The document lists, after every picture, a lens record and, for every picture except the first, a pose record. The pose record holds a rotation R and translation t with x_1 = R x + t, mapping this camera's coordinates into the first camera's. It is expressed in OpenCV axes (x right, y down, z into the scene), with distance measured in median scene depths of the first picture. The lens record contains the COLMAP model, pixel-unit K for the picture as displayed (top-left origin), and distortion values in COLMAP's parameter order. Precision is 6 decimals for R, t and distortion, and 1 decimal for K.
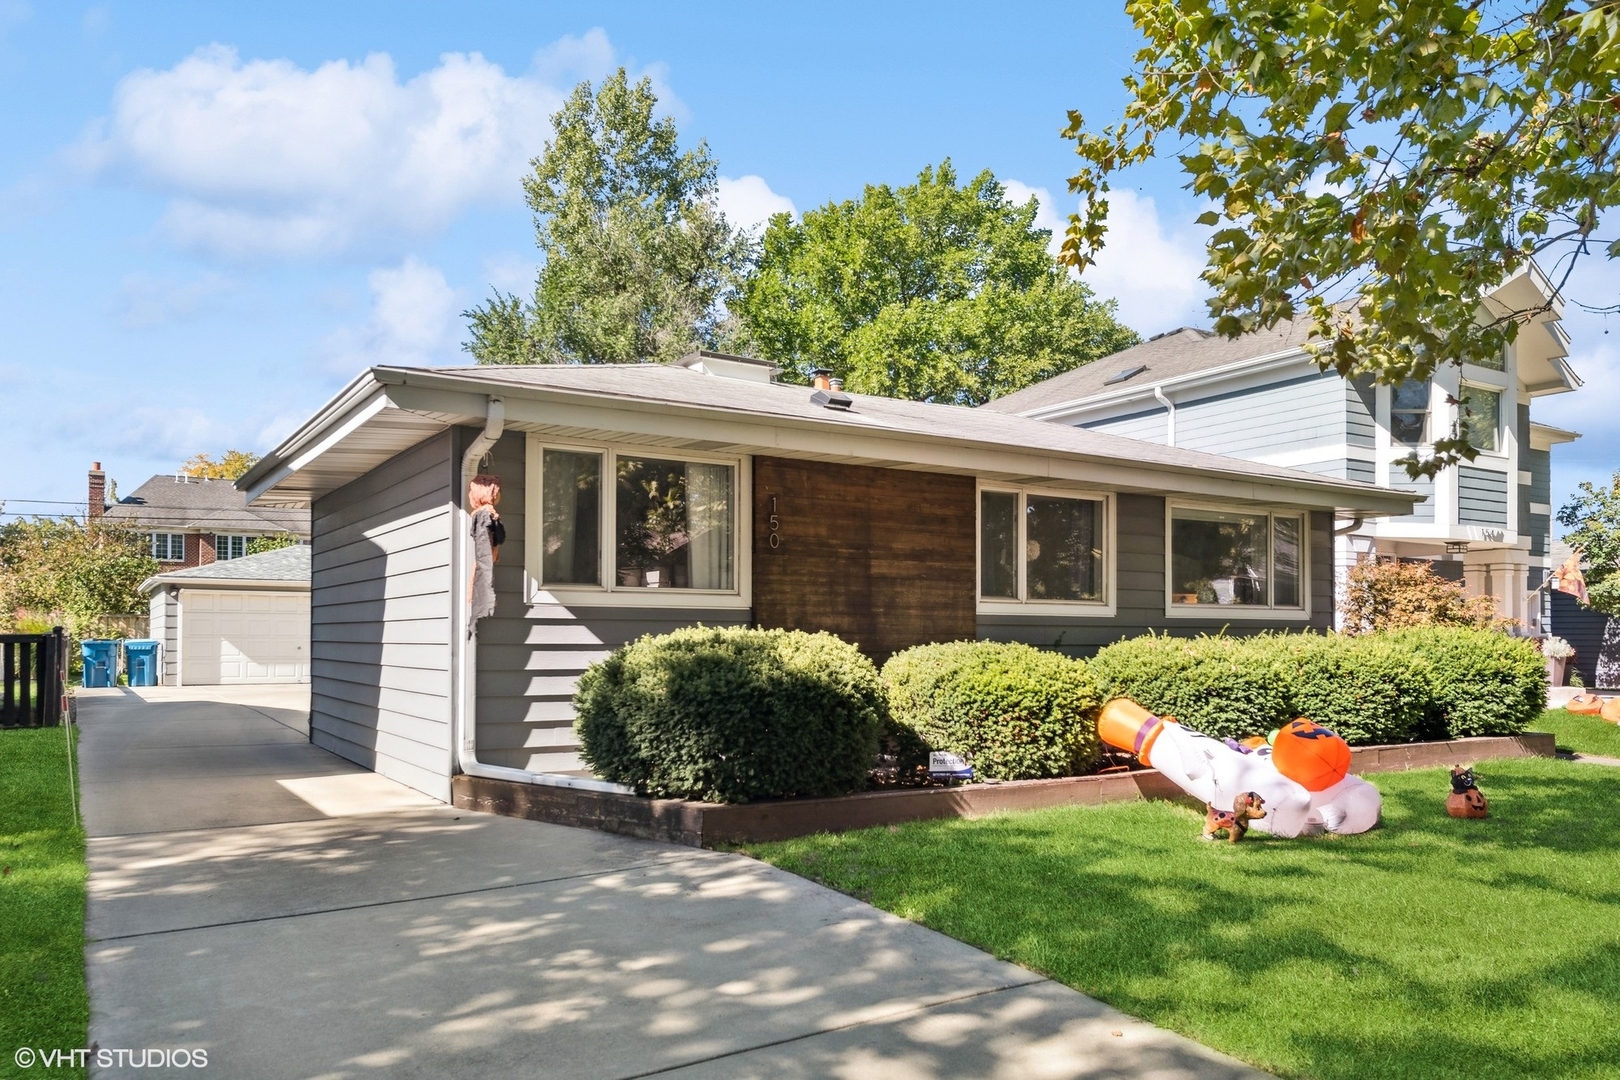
lens RADIAL K [[1123.9, 0, 799.2], [0, 1123.9, 618.6], [0, 0, 1]] dist [0.002589, -0.000289]
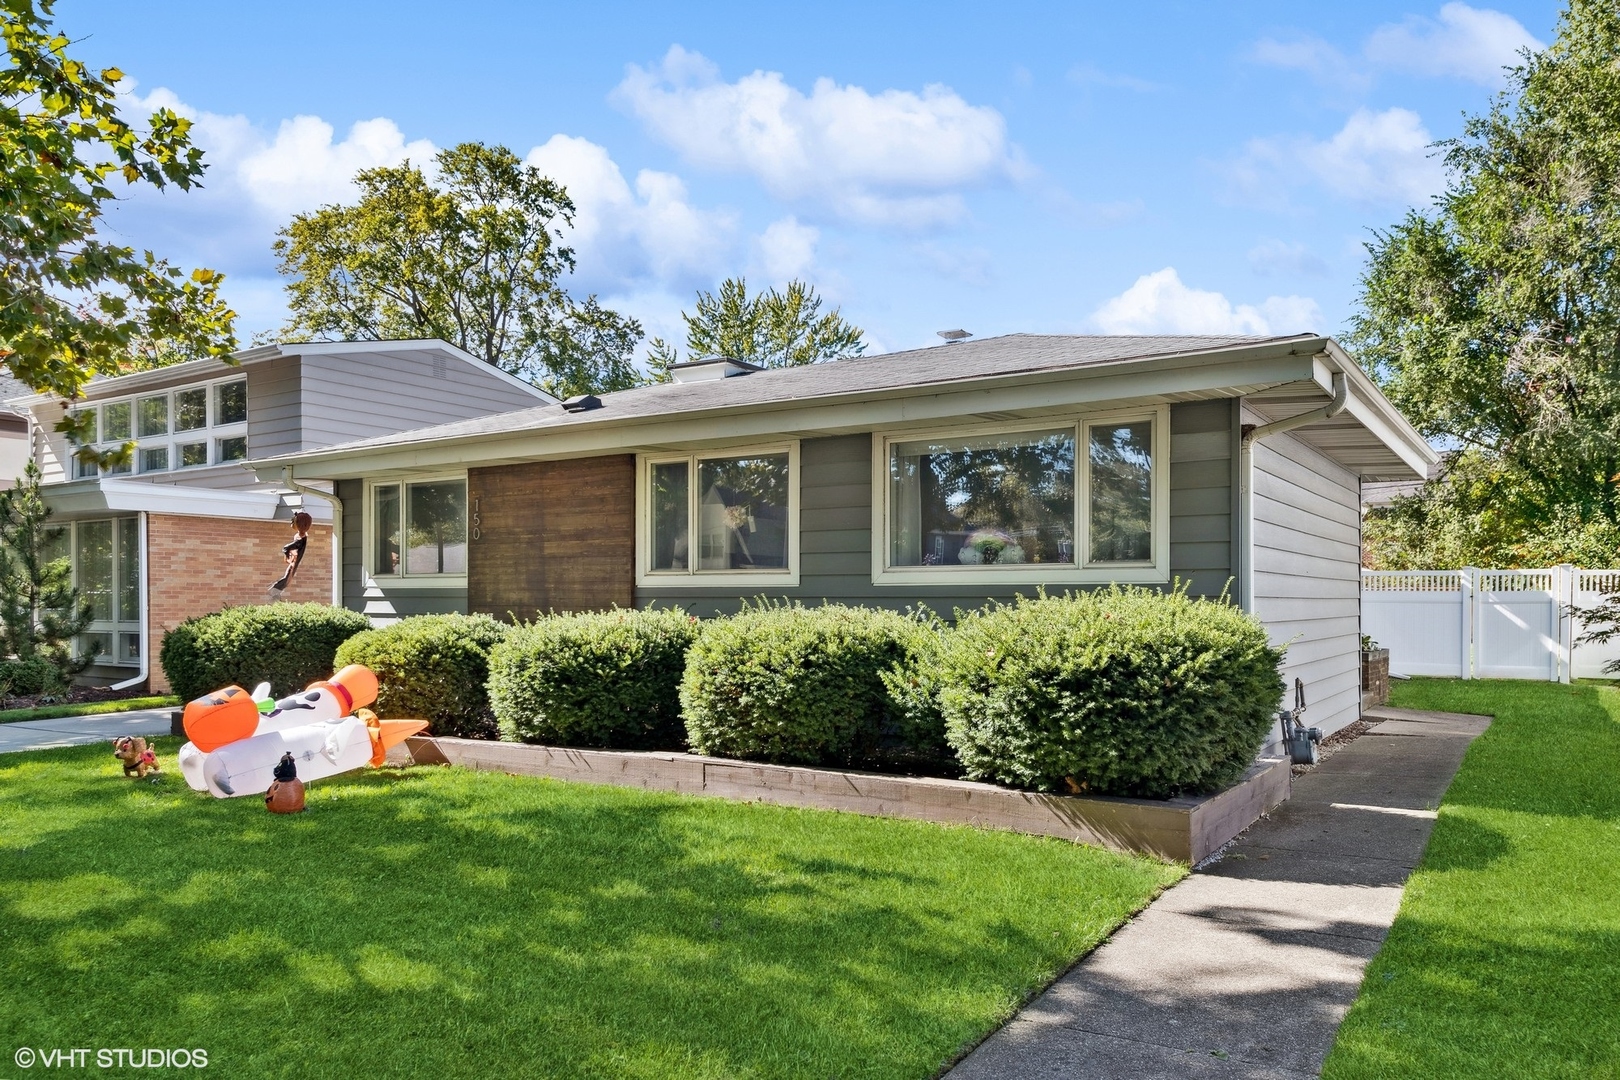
lens RADIAL K [[1123.9, 0, 809.9], [0, 1123.9, 541.4], [0, 0, 1]] dist [0.002589, -0.000289]
pose [[0.434549, -0.041804, -0.899678, 1.207900], [0.024131, 0.999104, -0.034769, -0.006432], [0.900325, -0.006601, 0.435168, 0.735179]]
